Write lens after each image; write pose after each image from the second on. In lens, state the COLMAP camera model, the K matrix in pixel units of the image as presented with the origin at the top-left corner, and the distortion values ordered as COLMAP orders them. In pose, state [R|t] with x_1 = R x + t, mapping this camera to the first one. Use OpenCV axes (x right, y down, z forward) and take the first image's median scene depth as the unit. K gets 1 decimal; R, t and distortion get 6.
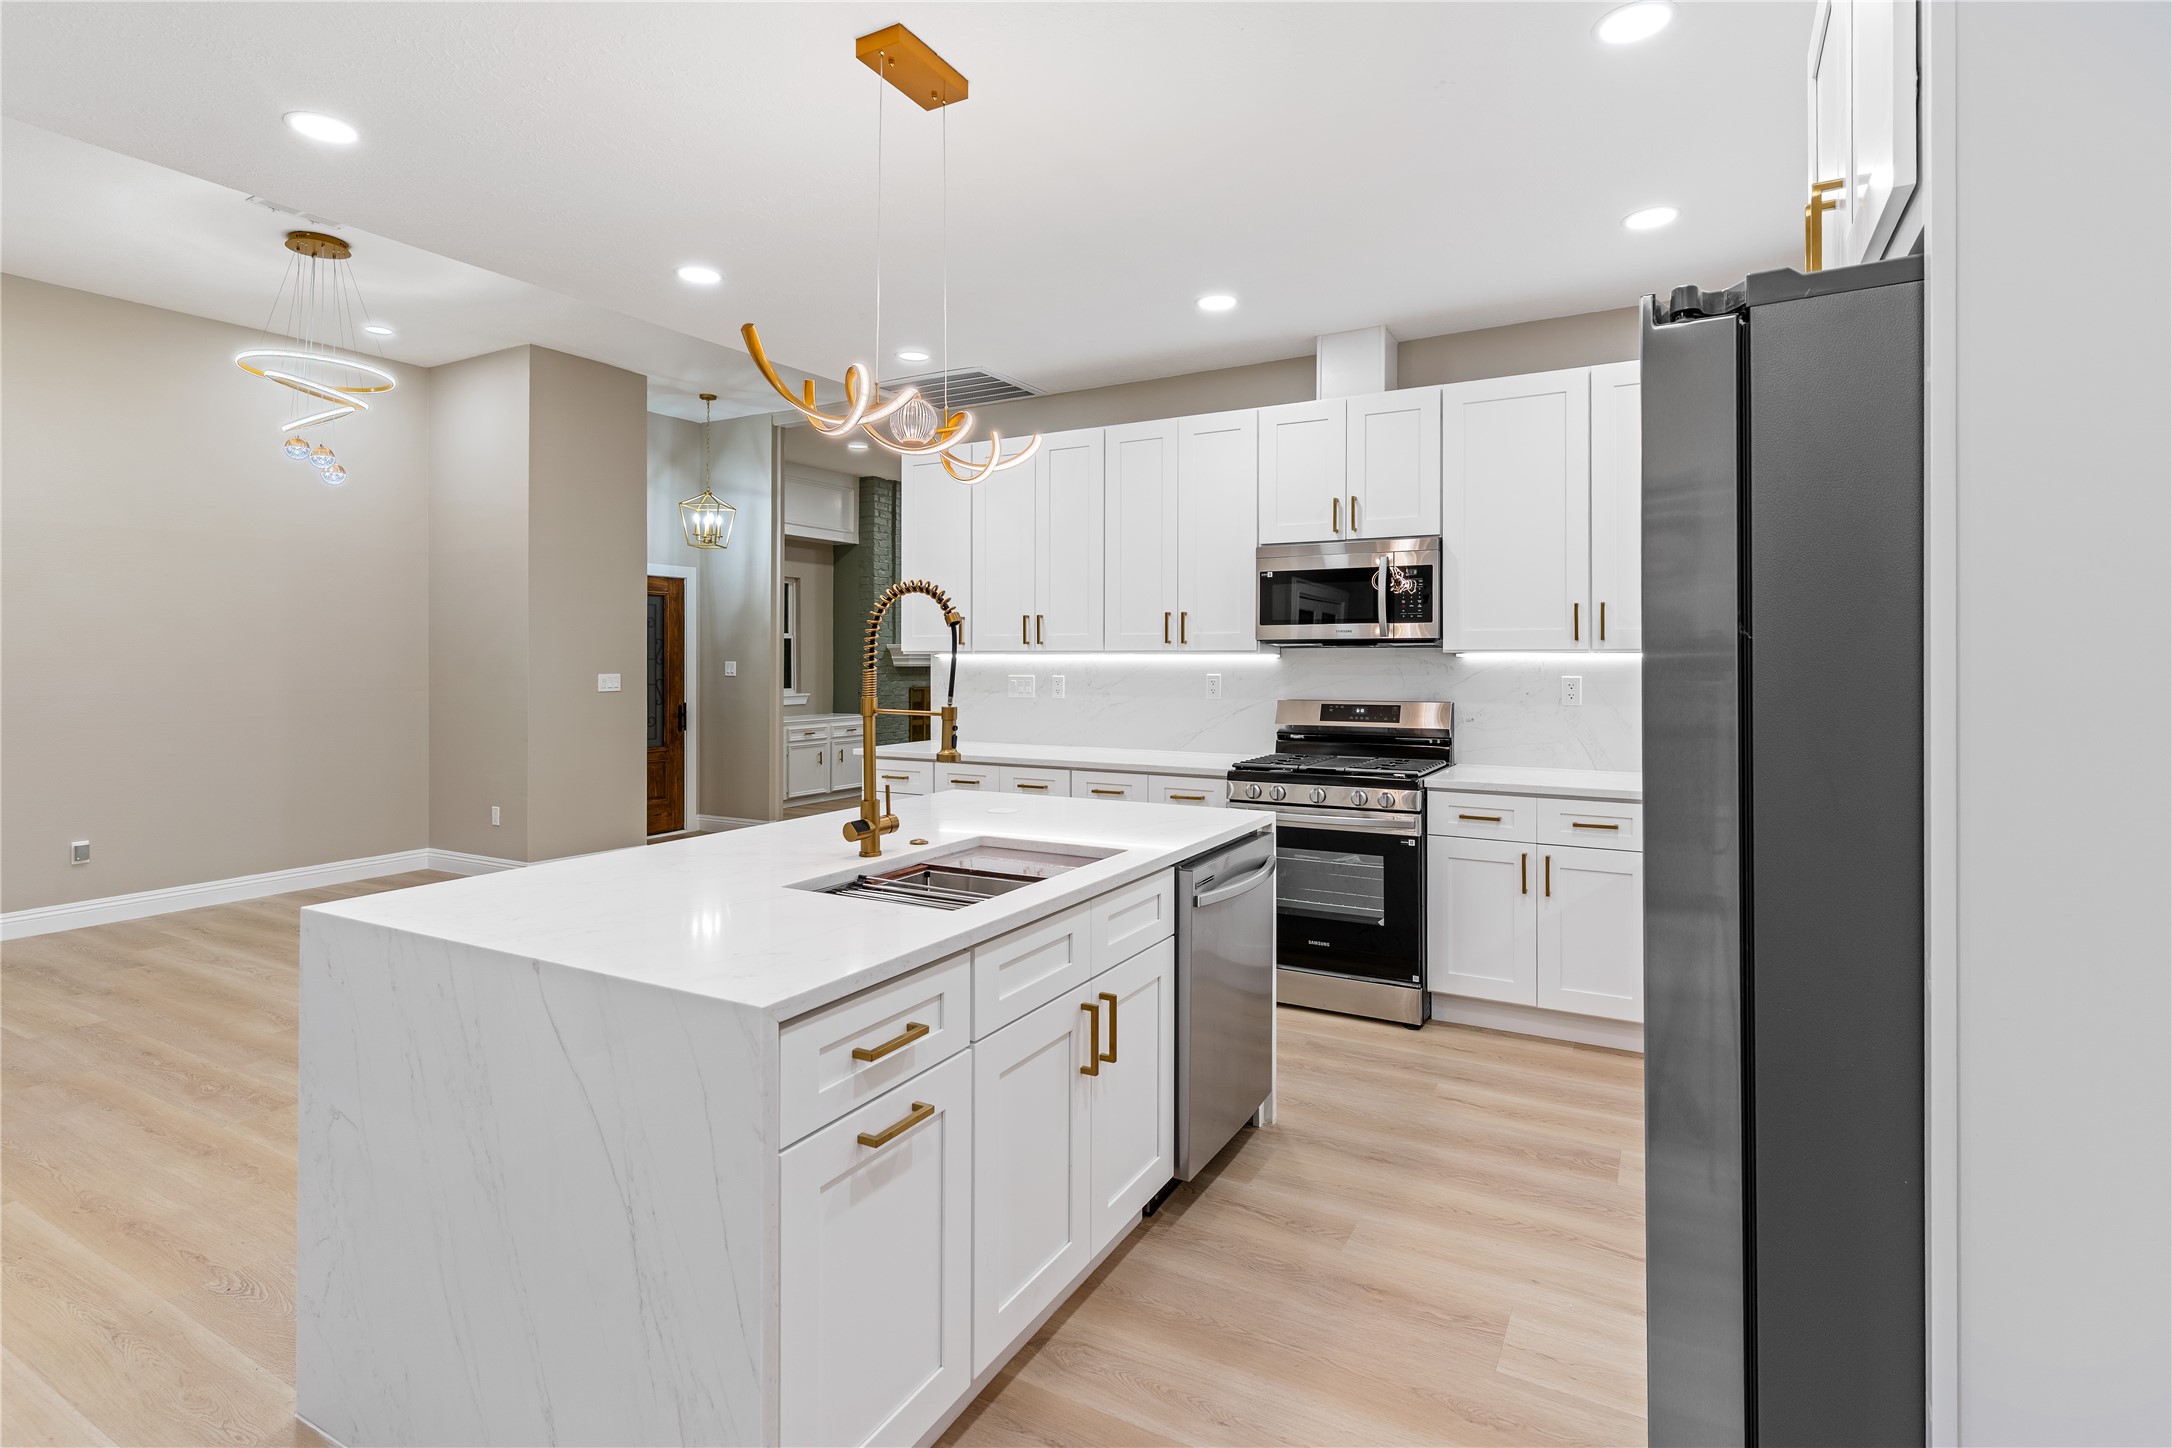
lens RADIAL K [[1076.9, 0, 1082.6], [0, 1076.9, 659.5], [0, 0, 1]] dist [0.000126, -0.000009]
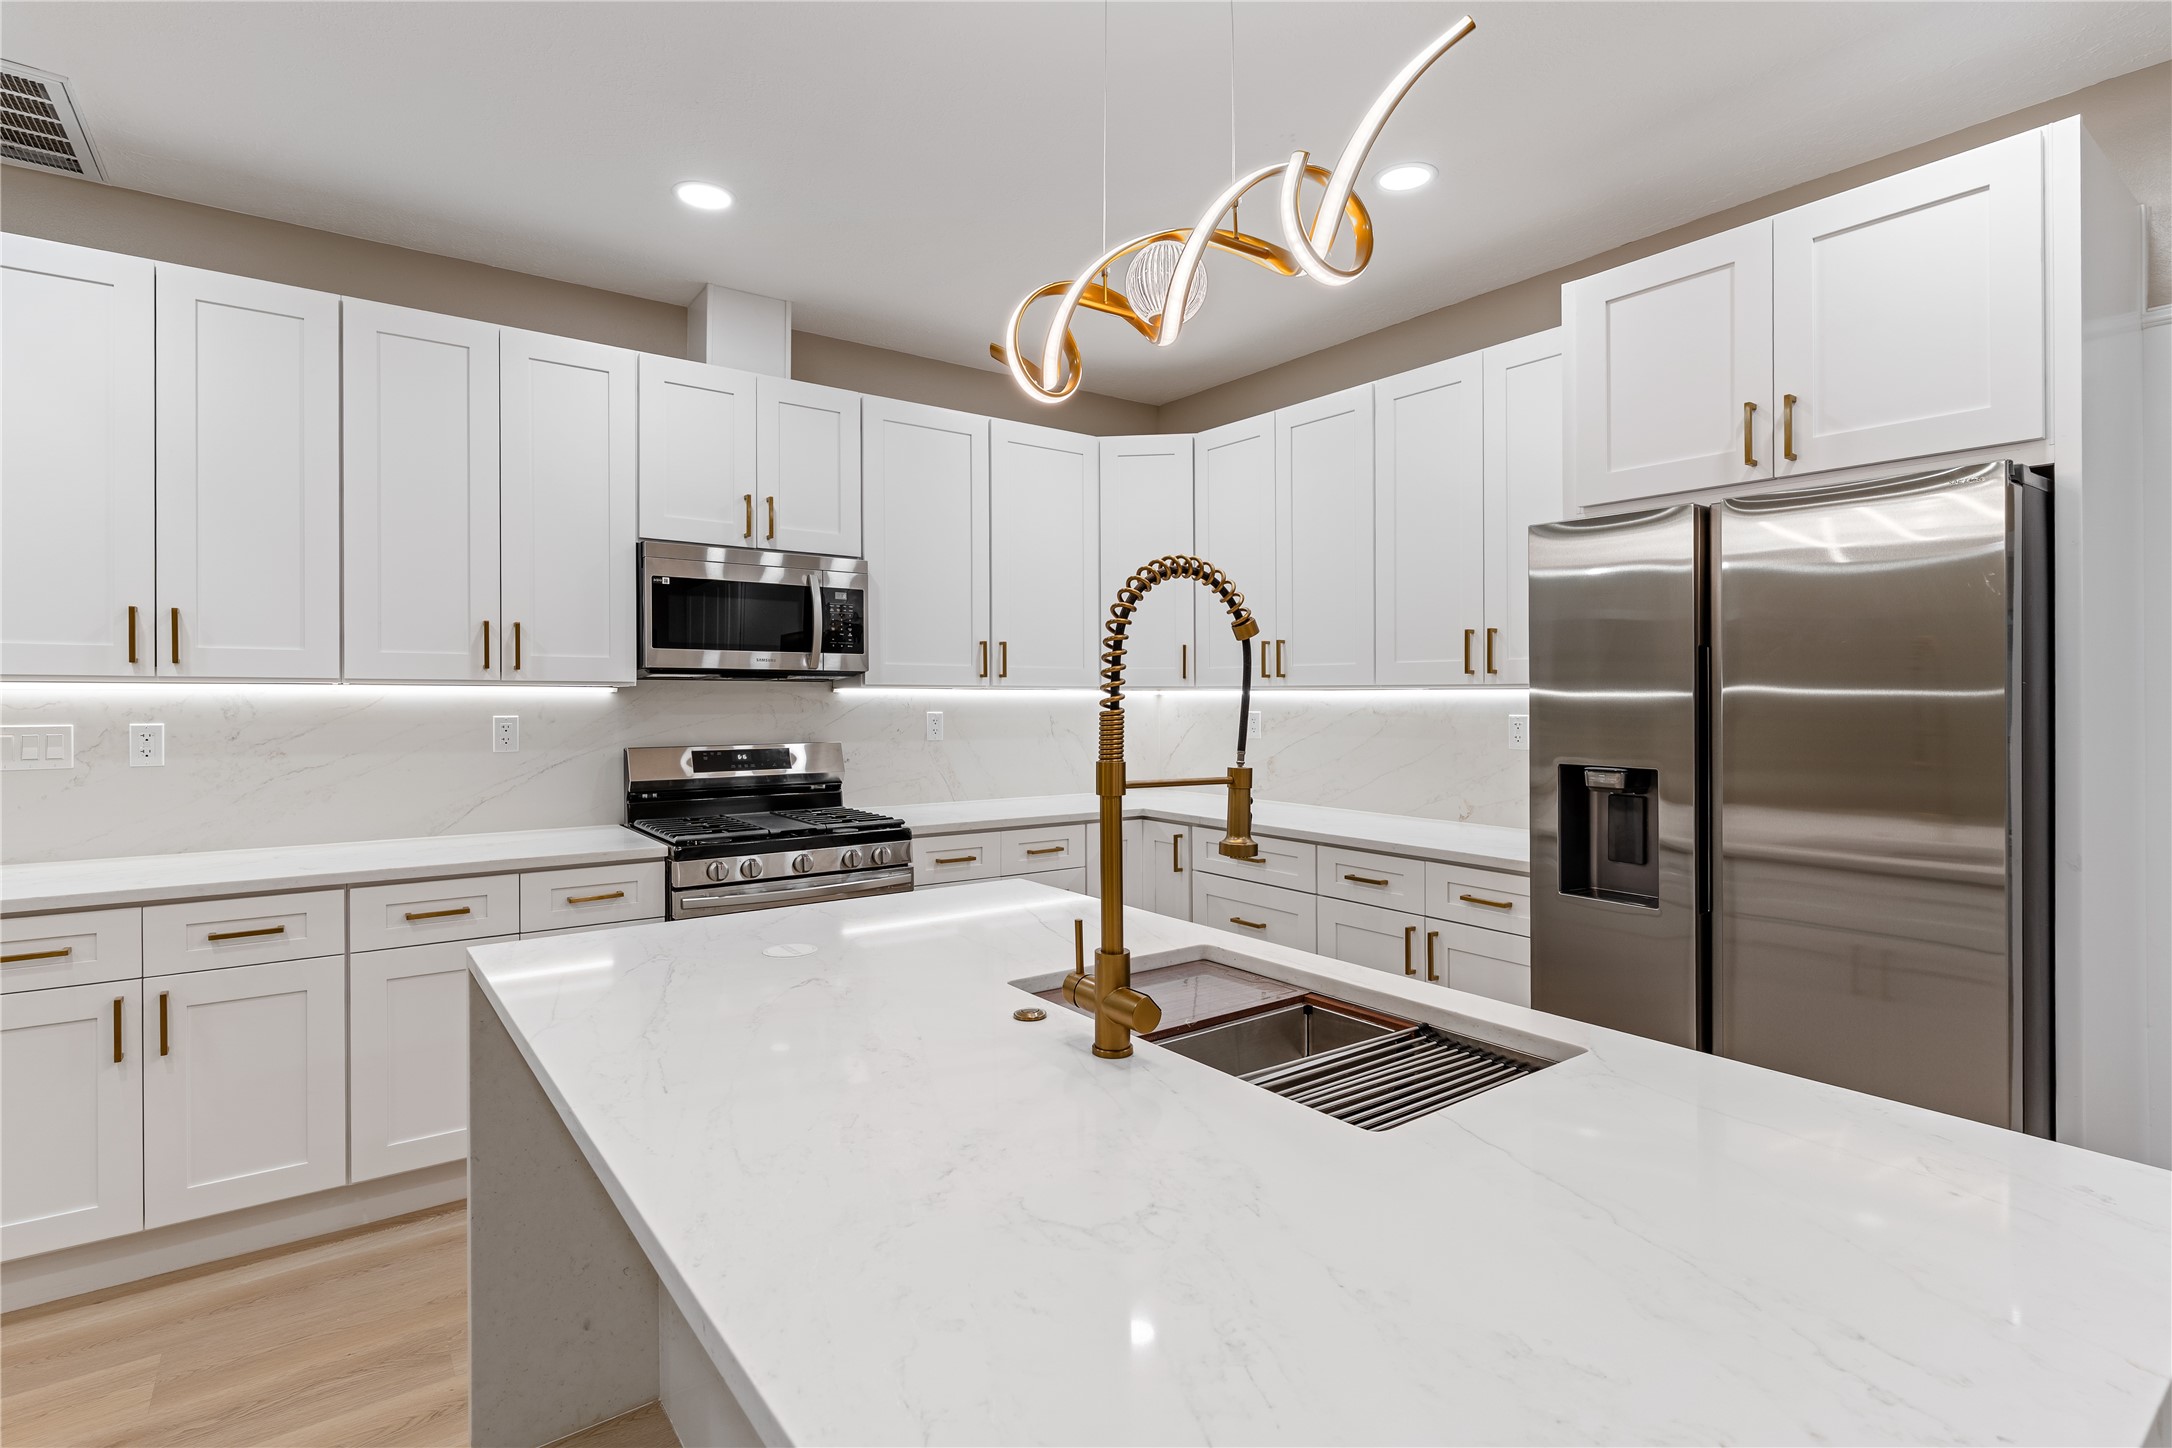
lens RADIAL K [[1056.0, 0, 1083.4], [0, 1056.0, 699.0], [0, 0, 1]] dist [0.014298, 0.000038]
pose [[0.413609, -0.001366, 0.910453, -0.376037], [-0.001358, 0.999997, 0.002117, 0.000995], [-0.910453, -0.002112, 0.413606, 0.433944]]
